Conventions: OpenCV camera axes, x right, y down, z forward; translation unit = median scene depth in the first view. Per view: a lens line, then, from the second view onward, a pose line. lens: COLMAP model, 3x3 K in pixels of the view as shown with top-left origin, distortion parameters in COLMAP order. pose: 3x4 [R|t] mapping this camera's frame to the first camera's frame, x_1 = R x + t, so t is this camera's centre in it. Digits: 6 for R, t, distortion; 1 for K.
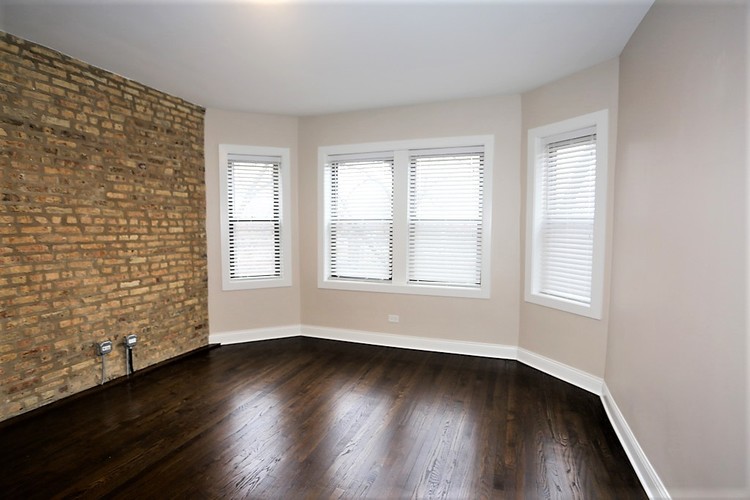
lens RADIAL K [[378.8, 0, 375.0], [0, 378.8, 250.0], [0, 0, 1]] dist [-0.001950, -0.020959]
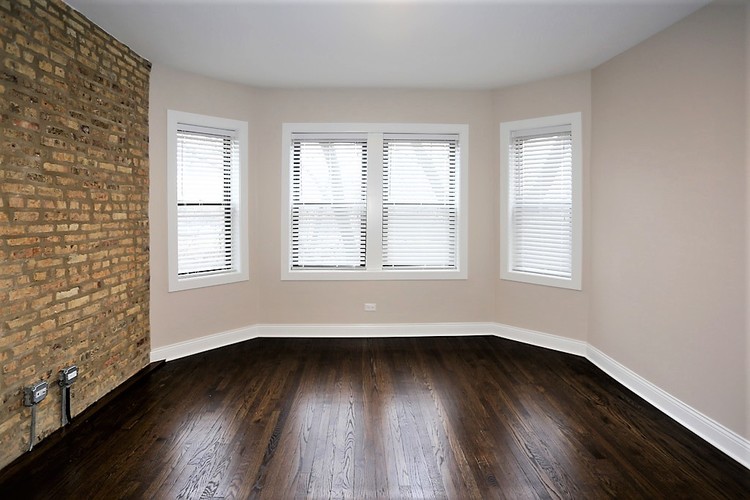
lens RADIAL K [[372.0, 0, 351.8], [0, 372.0, 214.6], [0, 0, 1]] dist [-0.010945, -0.000146]
pose [[0.931650, -0.006919, 0.363292, -0.384769], [0.025452, 0.998605, -0.046253, -0.010702], [-0.362465, 0.052338, 0.930527, 0.151264]]
